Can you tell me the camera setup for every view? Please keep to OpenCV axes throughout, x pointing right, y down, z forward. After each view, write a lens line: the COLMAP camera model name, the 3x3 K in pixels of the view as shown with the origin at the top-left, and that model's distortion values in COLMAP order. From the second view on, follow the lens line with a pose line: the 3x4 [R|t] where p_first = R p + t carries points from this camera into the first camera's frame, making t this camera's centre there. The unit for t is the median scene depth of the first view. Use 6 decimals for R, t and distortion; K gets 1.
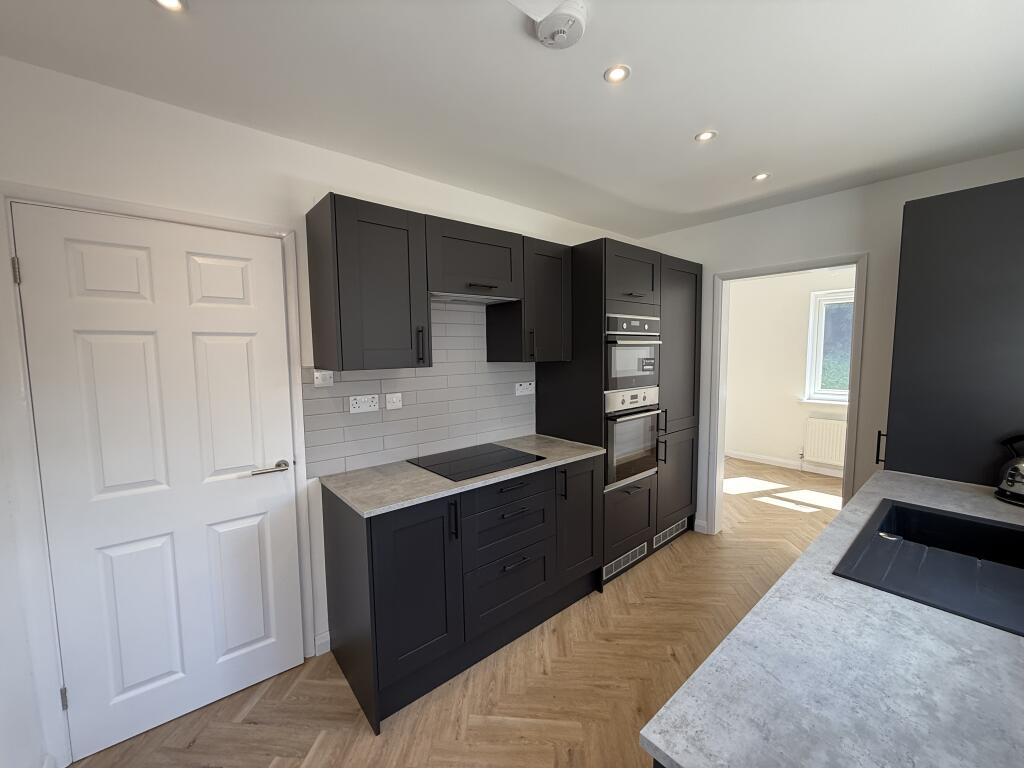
lens RADIAL K [[403.0, 0, 511.4], [0, 403.0, 383.2], [0, 0, 1]] dist [0.000715, 0.000449]
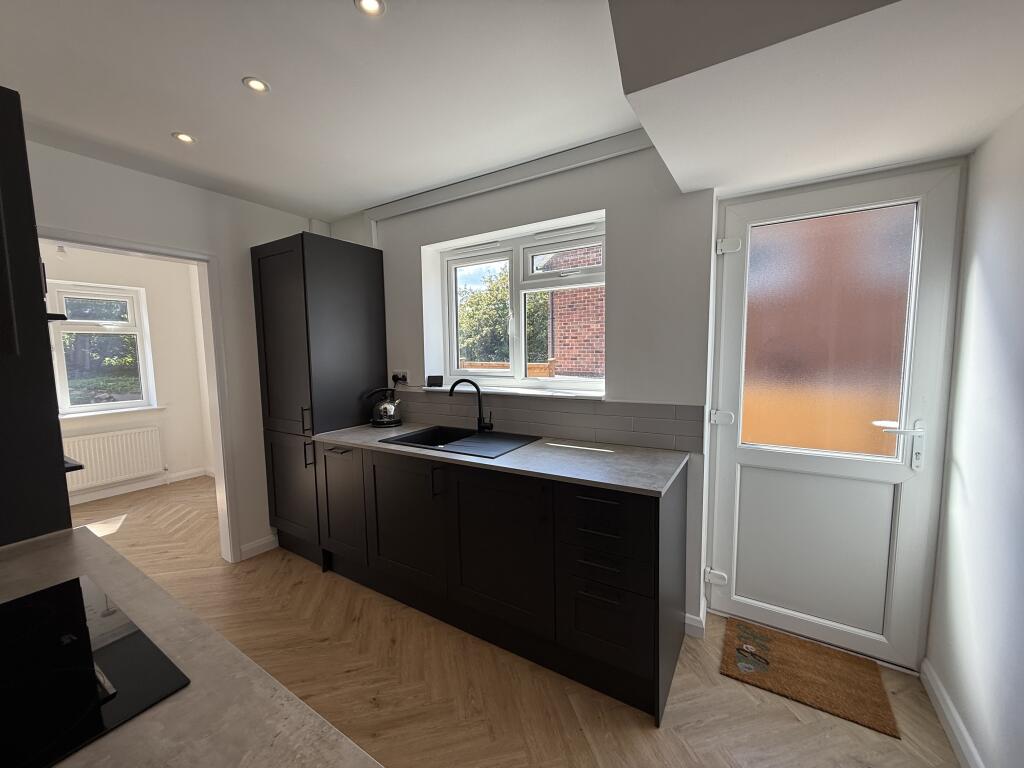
lens RADIAL K [[403.0, 0, 511.6], [0, 403.0, 384.7], [0, 0, 1]] dist [0.000715, 0.000449]
pose [[-0.294373, -0.073078, 0.952892, -1.341912], [0.100688, 0.989151, 0.106964, -0.059624], [-0.950372, 0.127432, -0.283822, 2.033125]]
